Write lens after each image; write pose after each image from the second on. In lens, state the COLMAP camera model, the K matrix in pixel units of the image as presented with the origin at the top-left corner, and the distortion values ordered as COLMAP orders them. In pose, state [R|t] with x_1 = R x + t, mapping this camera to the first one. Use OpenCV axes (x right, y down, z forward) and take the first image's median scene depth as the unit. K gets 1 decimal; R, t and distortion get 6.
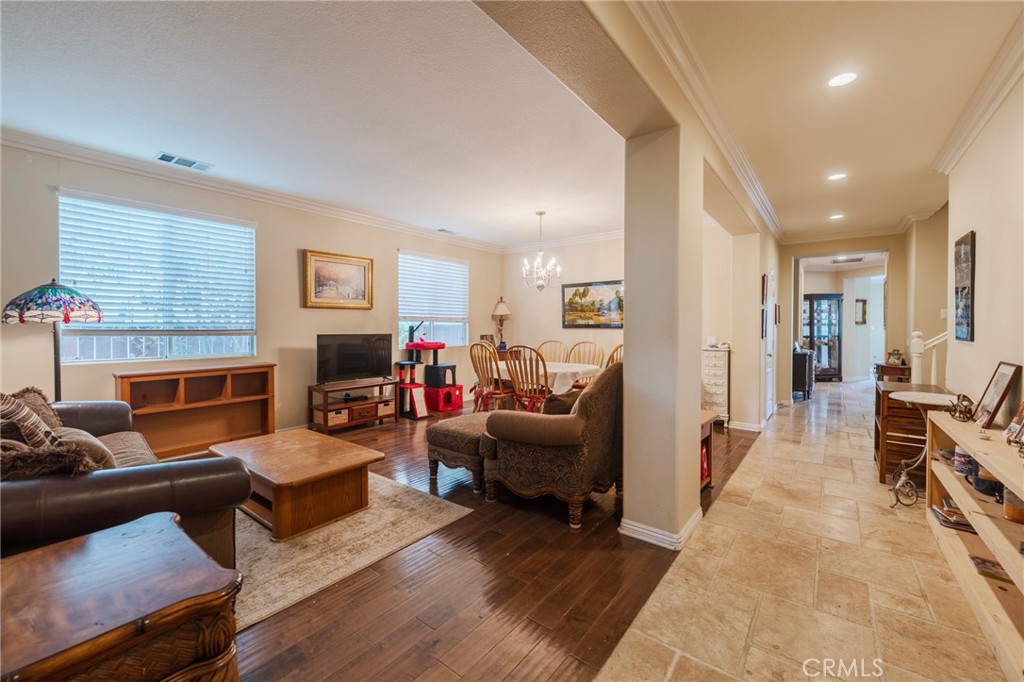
lens RADIAL K [[411.3, 0, 510.8], [0, 411.3, 335.0], [0, 0, 1]] dist [-0.001596, 0.000176]
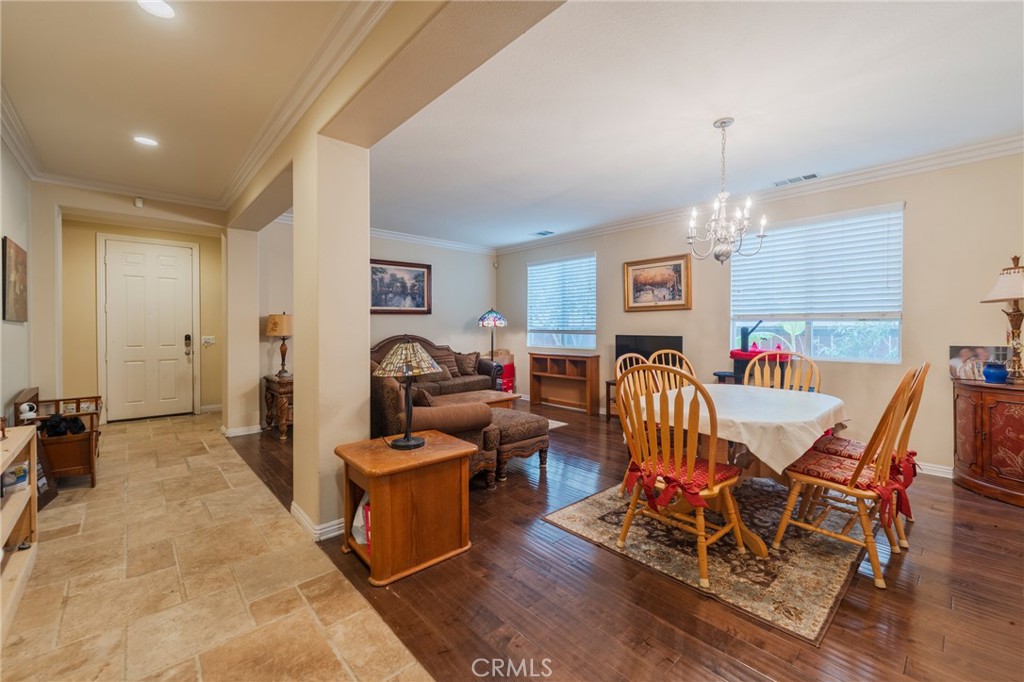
lens RADIAL K [[411.3, 0, 511.2], [0, 411.3, 332.9], [0, 0, 1]] dist [-0.001596, 0.000176]
pose [[-0.156019, 0.008474, -0.987718, 0.903902], [-0.022284, 0.999679, 0.012096, -0.017483], [0.987503, 0.023897, -0.155780, 1.096755]]
